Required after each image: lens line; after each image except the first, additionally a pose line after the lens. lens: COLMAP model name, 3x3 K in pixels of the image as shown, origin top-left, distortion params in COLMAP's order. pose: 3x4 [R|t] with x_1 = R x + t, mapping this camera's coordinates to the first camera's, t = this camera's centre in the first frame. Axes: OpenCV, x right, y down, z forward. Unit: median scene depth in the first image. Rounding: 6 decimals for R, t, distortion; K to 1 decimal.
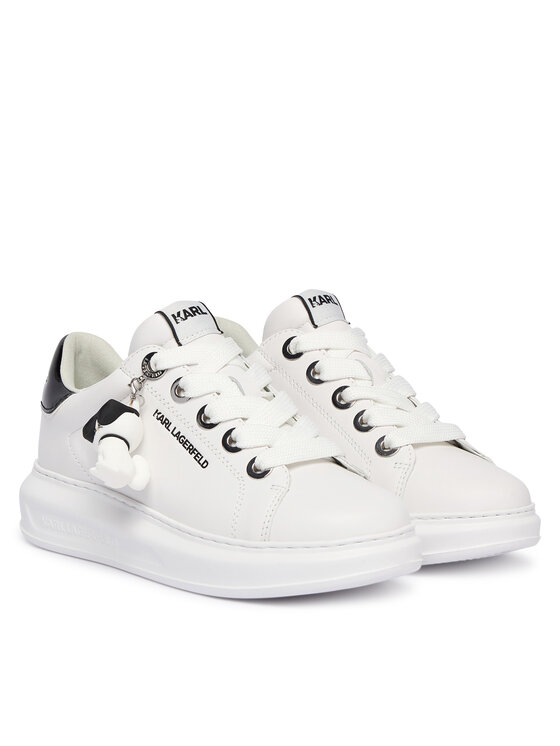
lens RADIAL K [[2192.3, 0, 281.0], [0, 2192.3, 373.7], [0, 0, 1]] dist [0.156114, 0.000000]
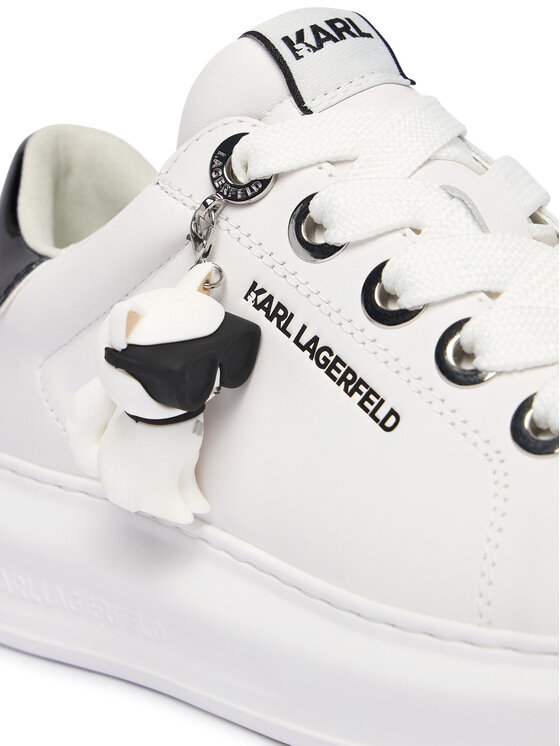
lens RADIAL K [[1775.9, 0, 279.8], [0, 1775.9, 372.7], [0, 0, 1]] dist [0.033654, 0.000000]
pose [[0.998309, -0.039359, -0.042789, -0.039543], [0.039552, 0.999211, 0.003669, 0.031020], [0.042611, -0.005355, 0.999077, 0.693303]]
